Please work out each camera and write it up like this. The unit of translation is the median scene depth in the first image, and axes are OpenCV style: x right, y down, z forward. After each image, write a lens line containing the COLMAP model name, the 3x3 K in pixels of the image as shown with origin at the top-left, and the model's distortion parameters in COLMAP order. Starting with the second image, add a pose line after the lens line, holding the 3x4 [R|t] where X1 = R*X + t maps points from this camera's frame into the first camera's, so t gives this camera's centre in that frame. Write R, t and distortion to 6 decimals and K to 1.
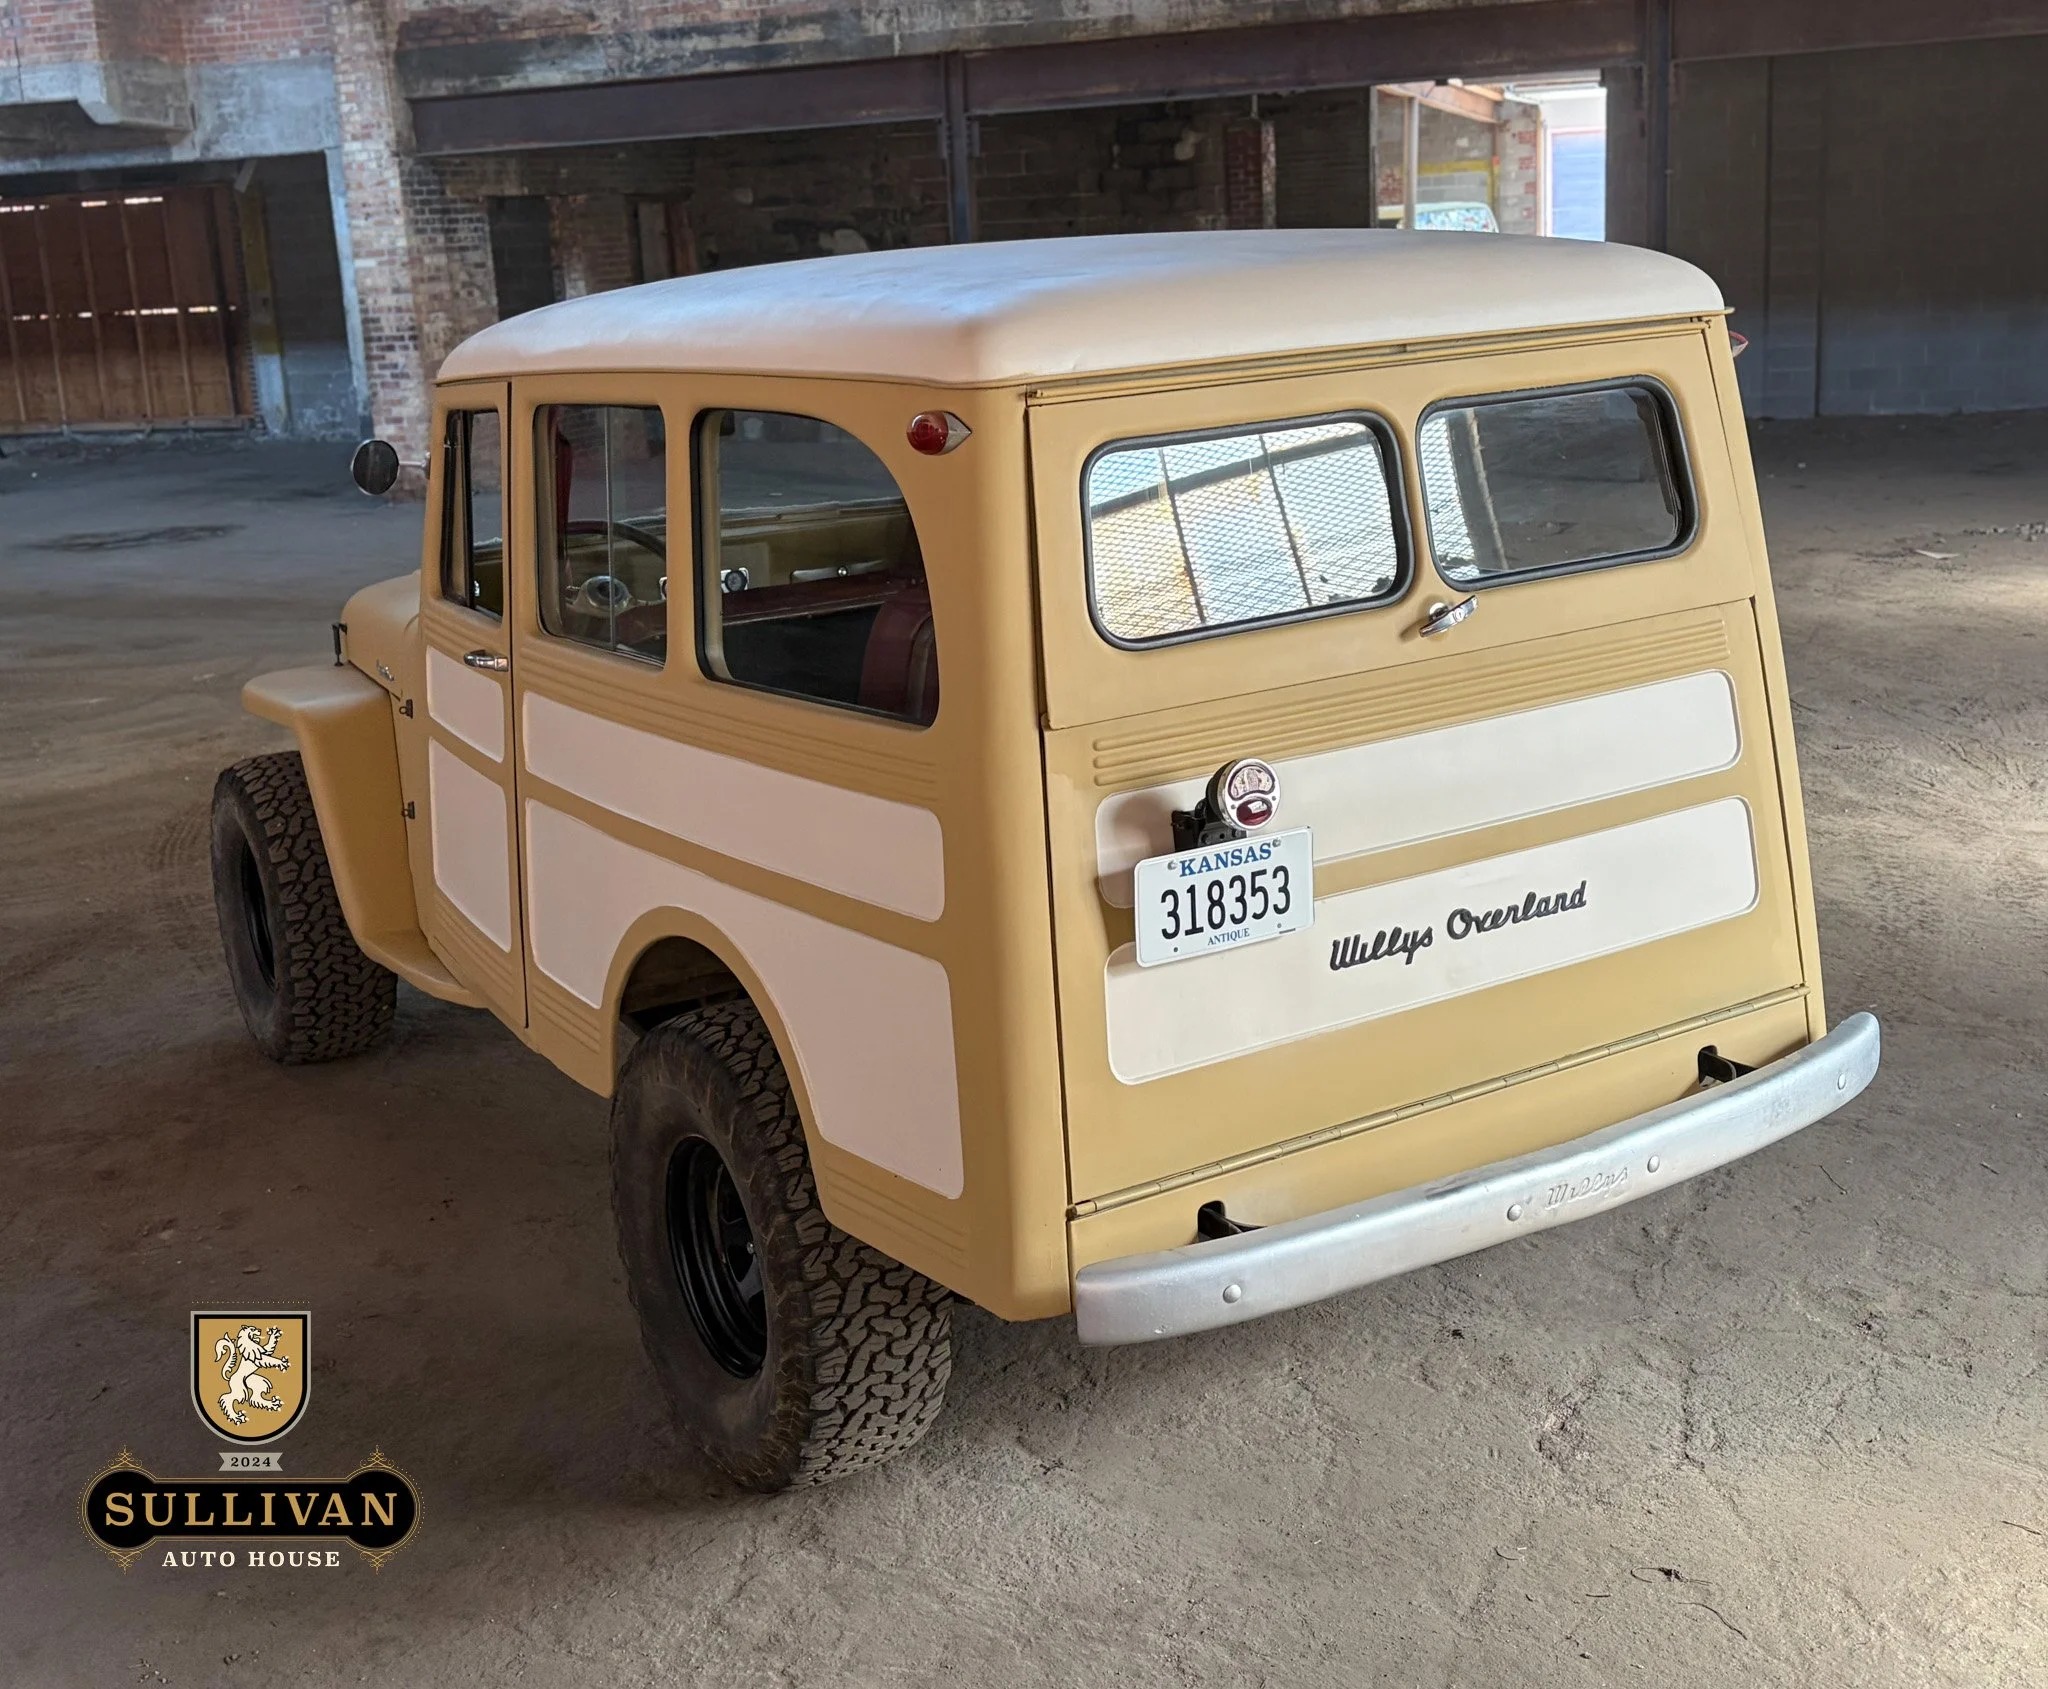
lens RADIAL K [[2369.7, 0, 1000.5], [0, 2369.7, 785.1], [0, 0, 1]] dist [0.018160, 0.000000]
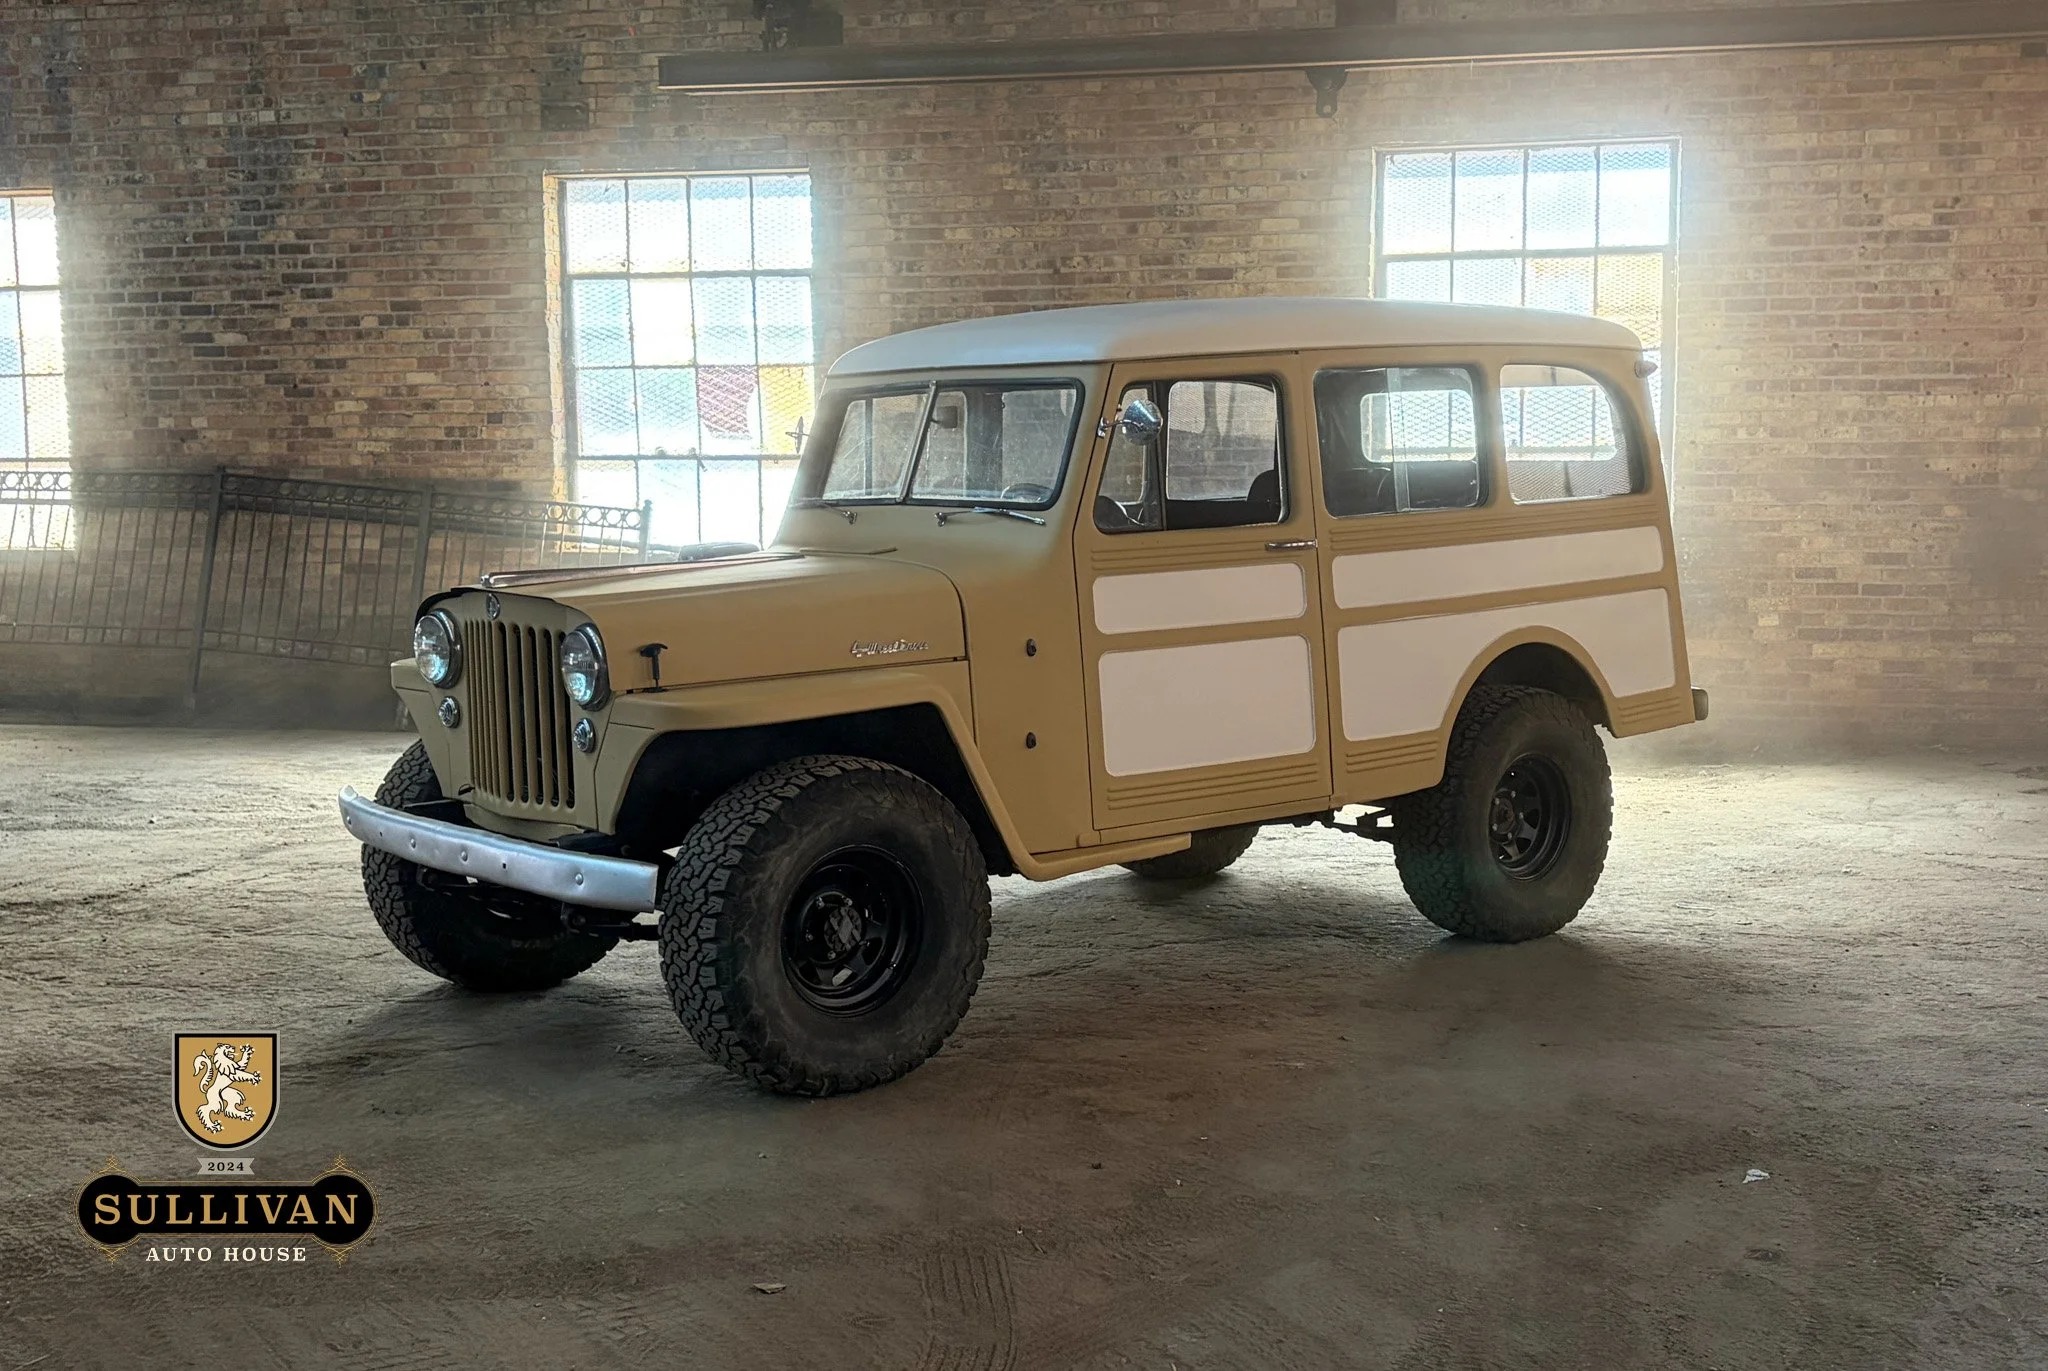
lens RADIAL K [[2340.6, 0, 1073.1], [0, 2340.6, 698.5], [0, 0, 1]] dist [0.040331, 0.000000]
pose [[-0.157439, -0.047778, 0.986372, -1.183213], [0.244304, 0.965897, 0.085781, -0.087050], [-0.956833, 0.254480, -0.140398, 1.000913]]
